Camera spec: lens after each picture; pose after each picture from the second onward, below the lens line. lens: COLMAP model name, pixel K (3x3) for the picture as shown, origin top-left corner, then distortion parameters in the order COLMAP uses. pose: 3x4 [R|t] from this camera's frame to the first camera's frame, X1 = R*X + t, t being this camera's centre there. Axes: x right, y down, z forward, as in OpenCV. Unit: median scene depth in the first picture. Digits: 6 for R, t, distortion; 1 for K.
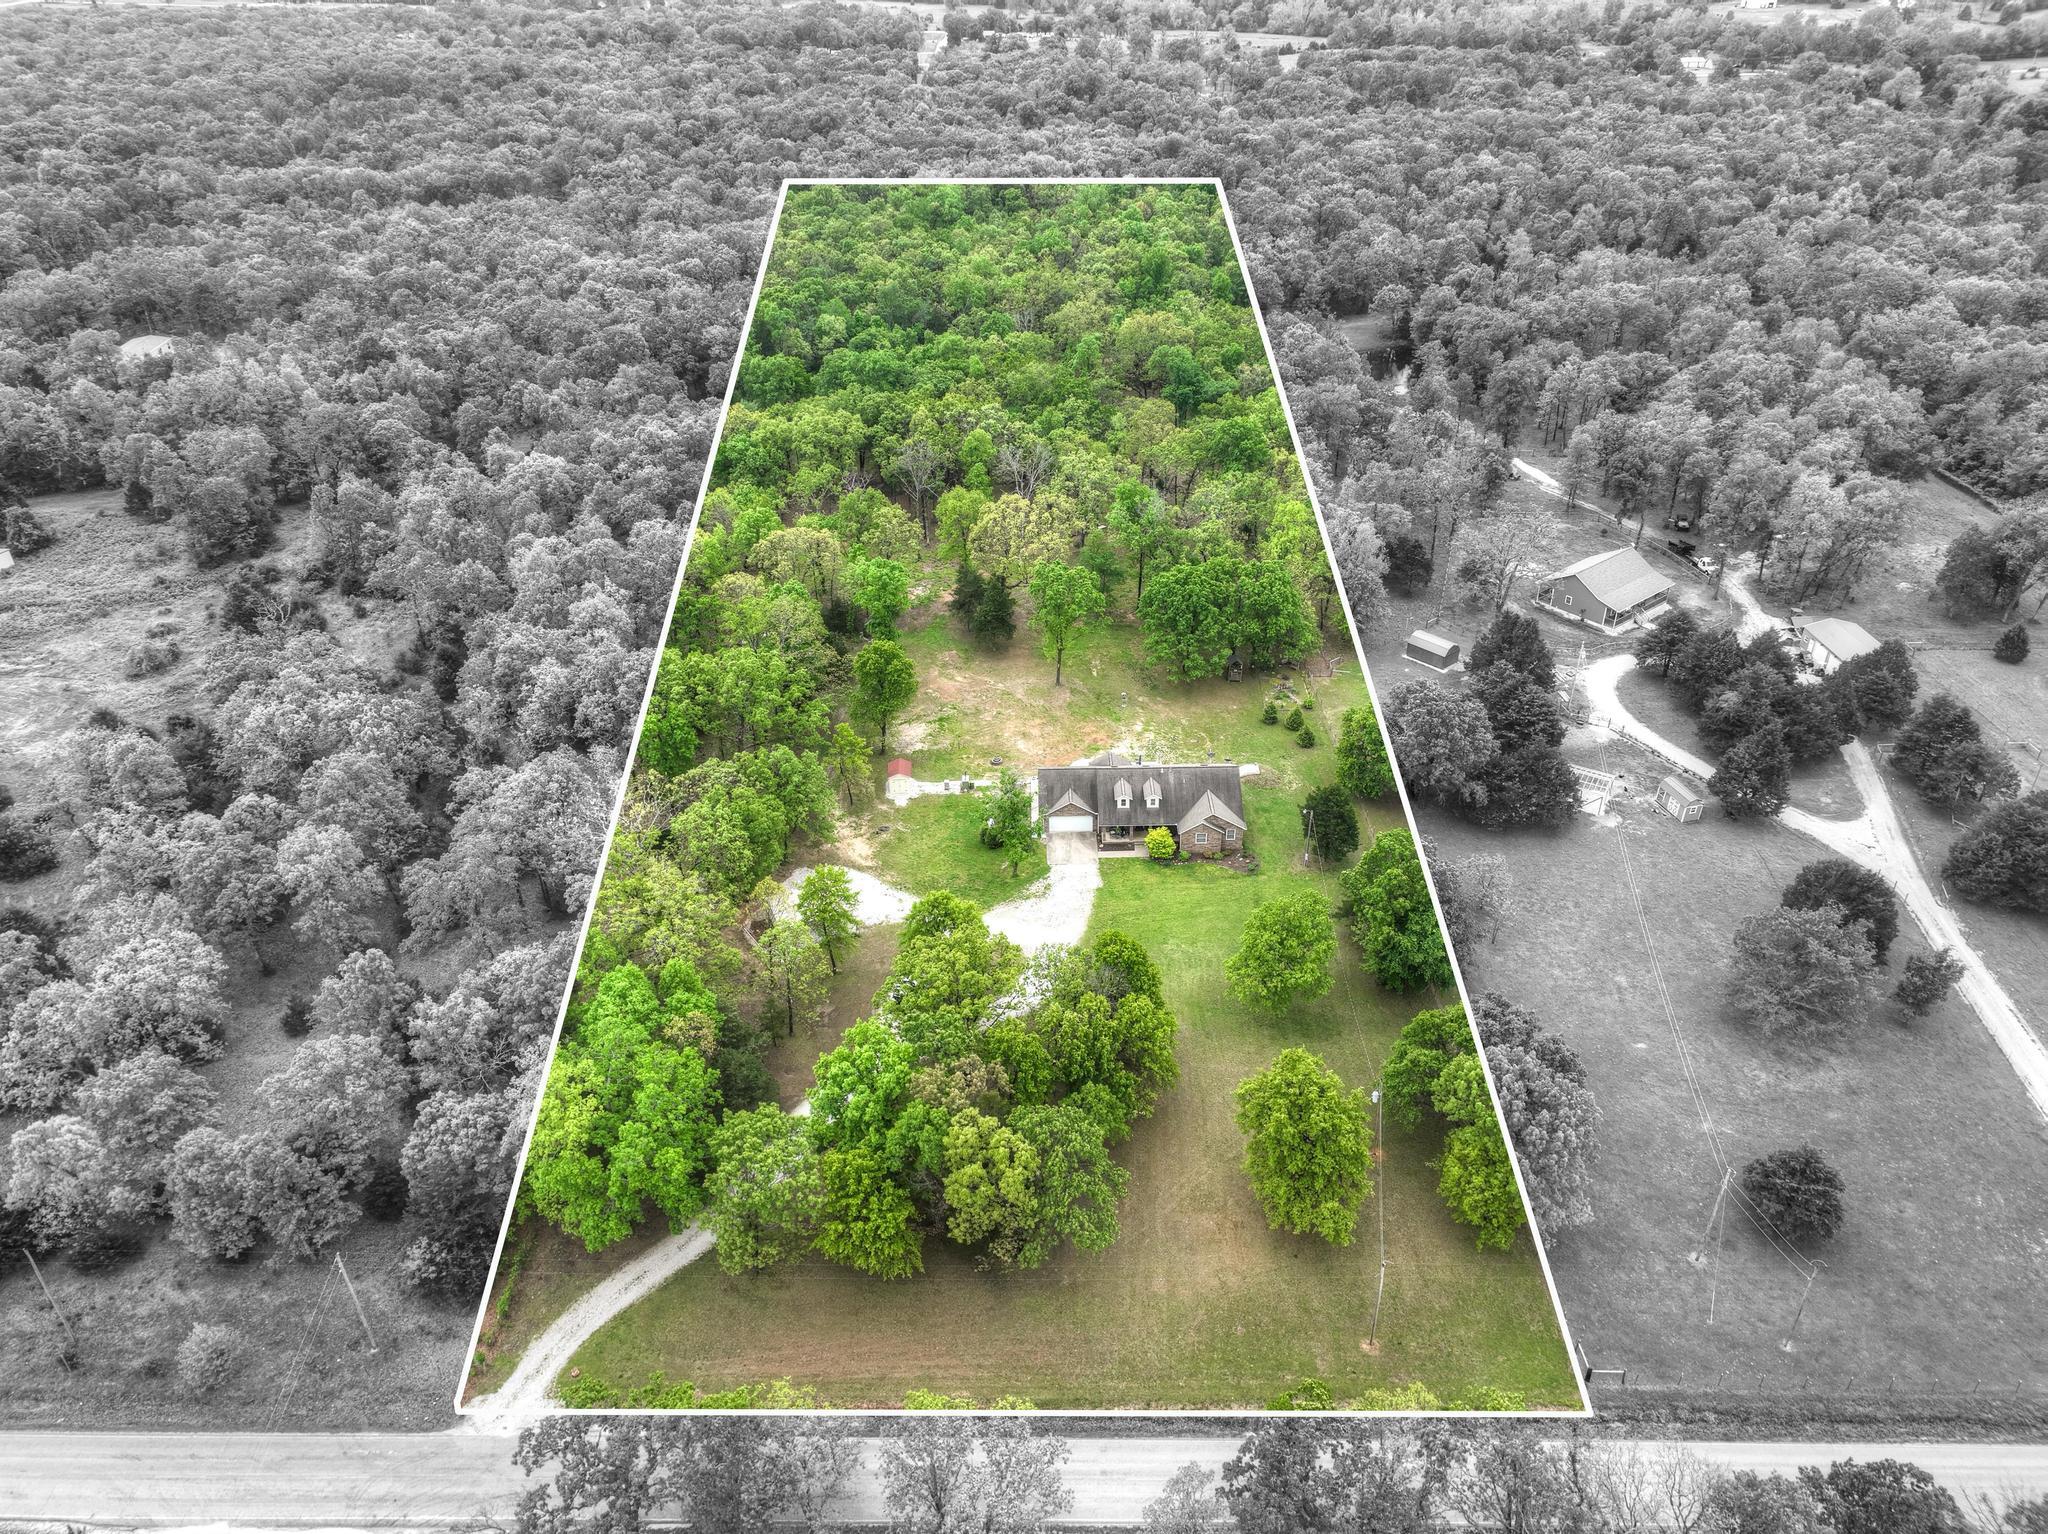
lens RADIAL K [[1437.4, 0, 1026.6], [0, 1437.4, 770.9], [0, 0, 1]] dist [-0.007960, 0.025166]
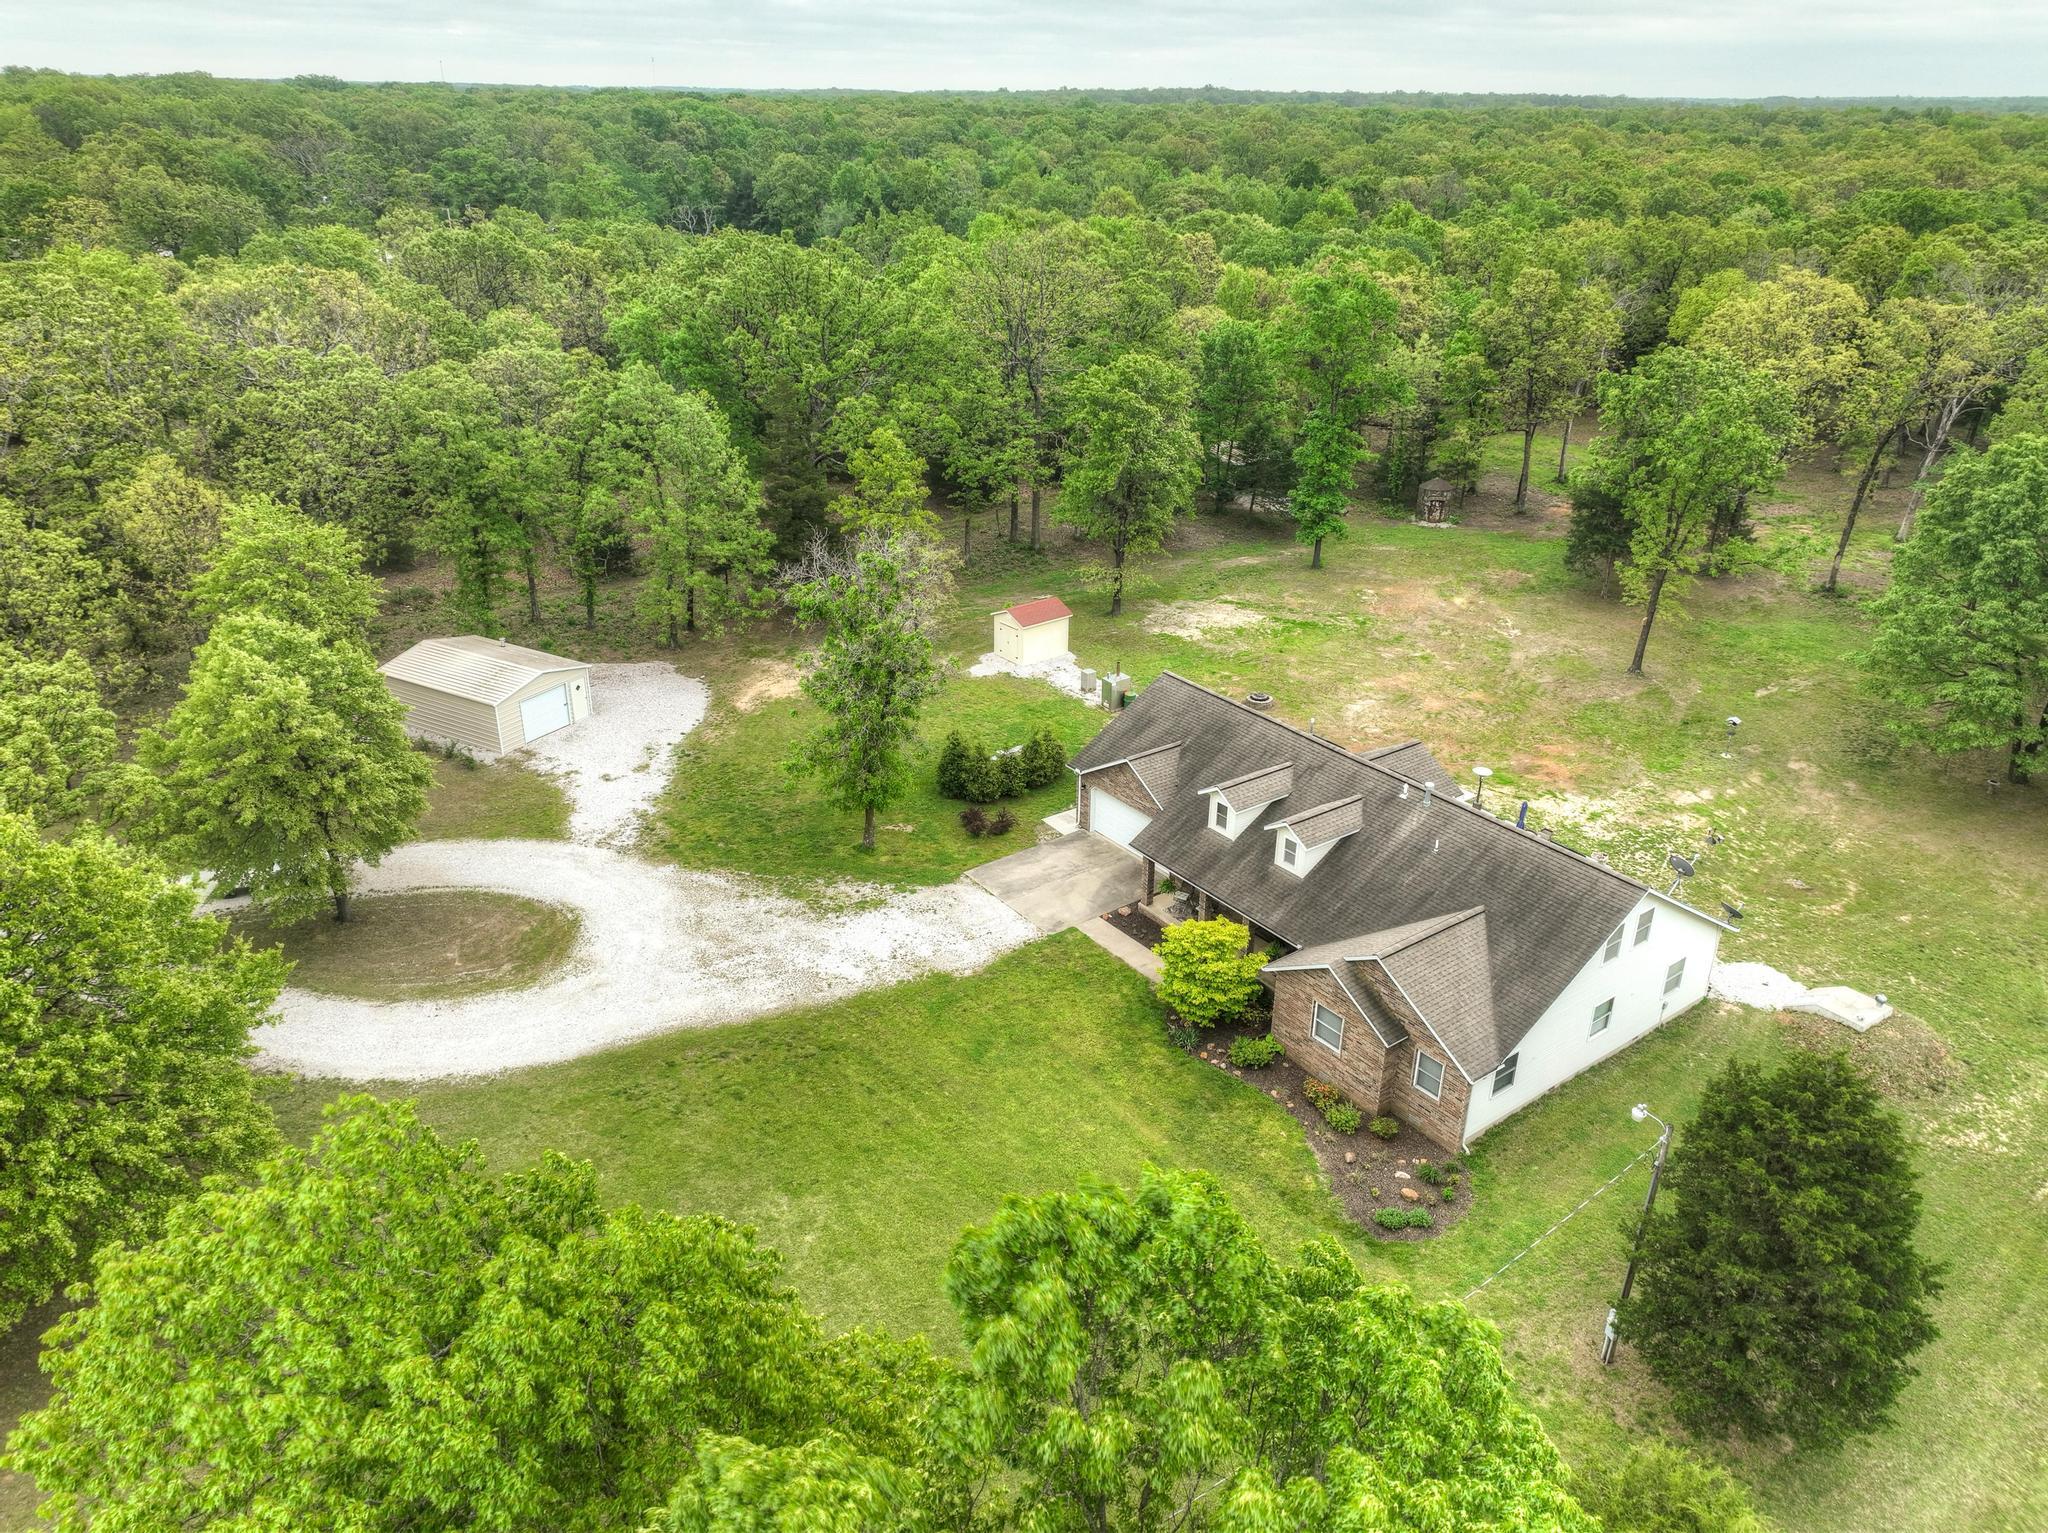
lens RADIAL K [[1437.4, 0, 1006.6], [0, 1437.4, 758.7], [0, 0, 1]] dist [-0.007960, 0.025166]
pose [[0.577671, 0.359009, -0.733081, 0.252246], [-0.443136, 0.892152, 0.087717, 0.003761], [0.685512, 0.274183, 0.674461, 0.707313]]
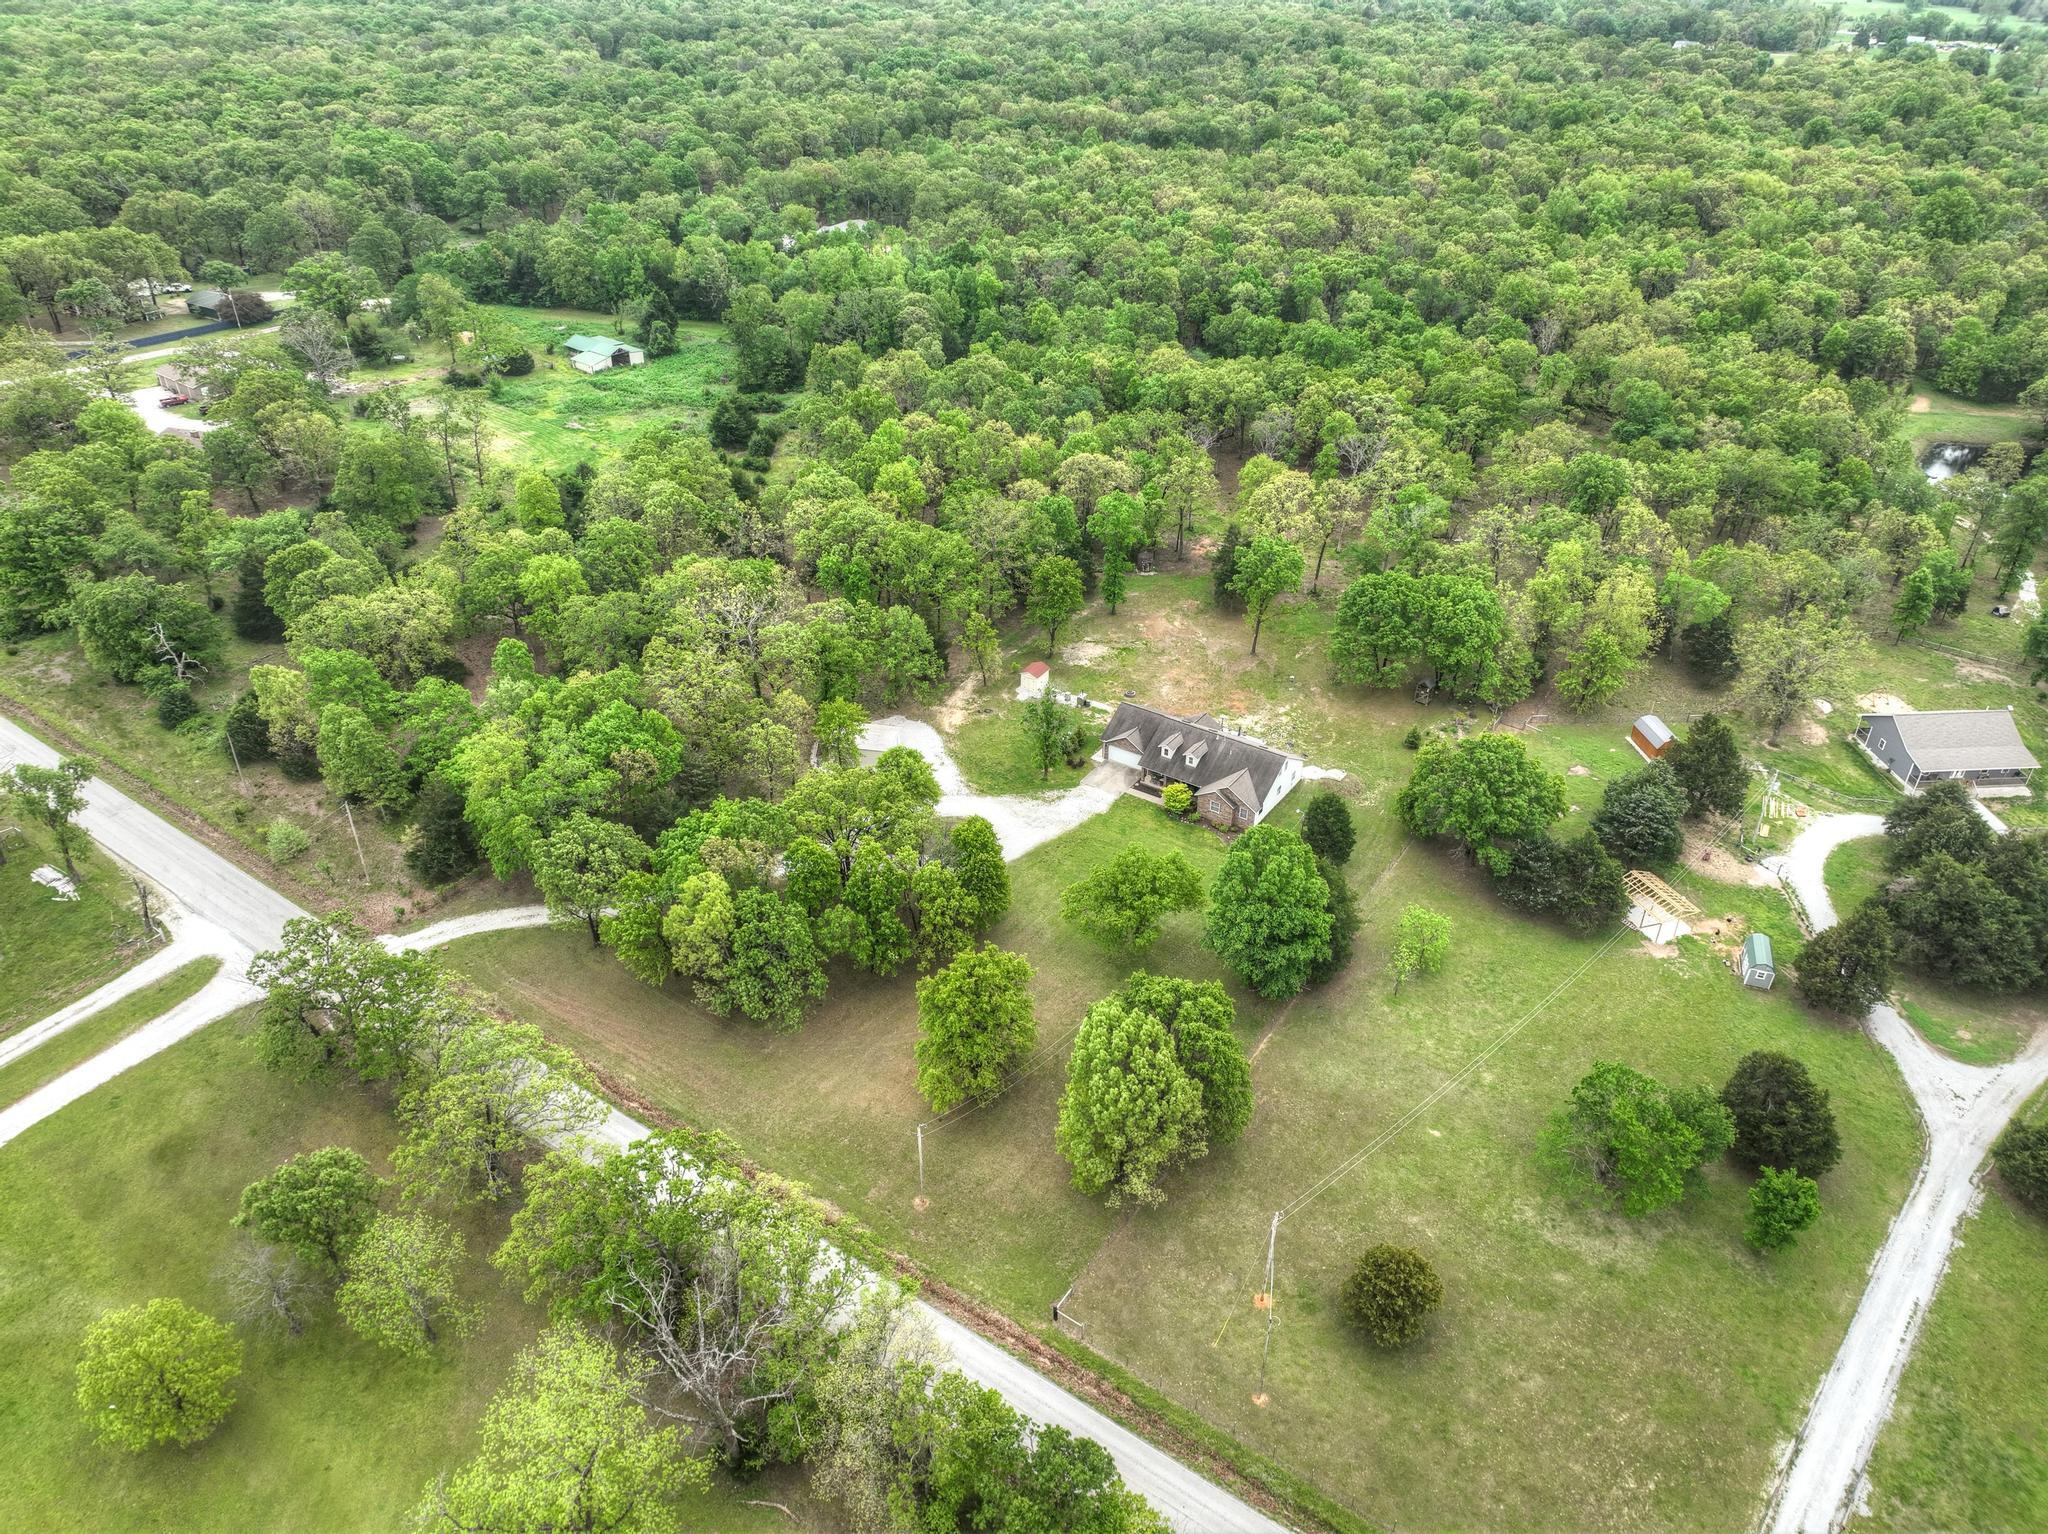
lens RADIAL K [[1437.4, 0, 1025.3], [0, 1437.4, 779.0], [0, 0, 1]] dist [-0.007960, 0.025166]
pose [[0.824412, 0.324678, -0.463605, 0.450676], [-0.316586, 0.943509, 0.097797, -0.027922], [0.469168, 0.066146, 0.880628, 0.021766]]
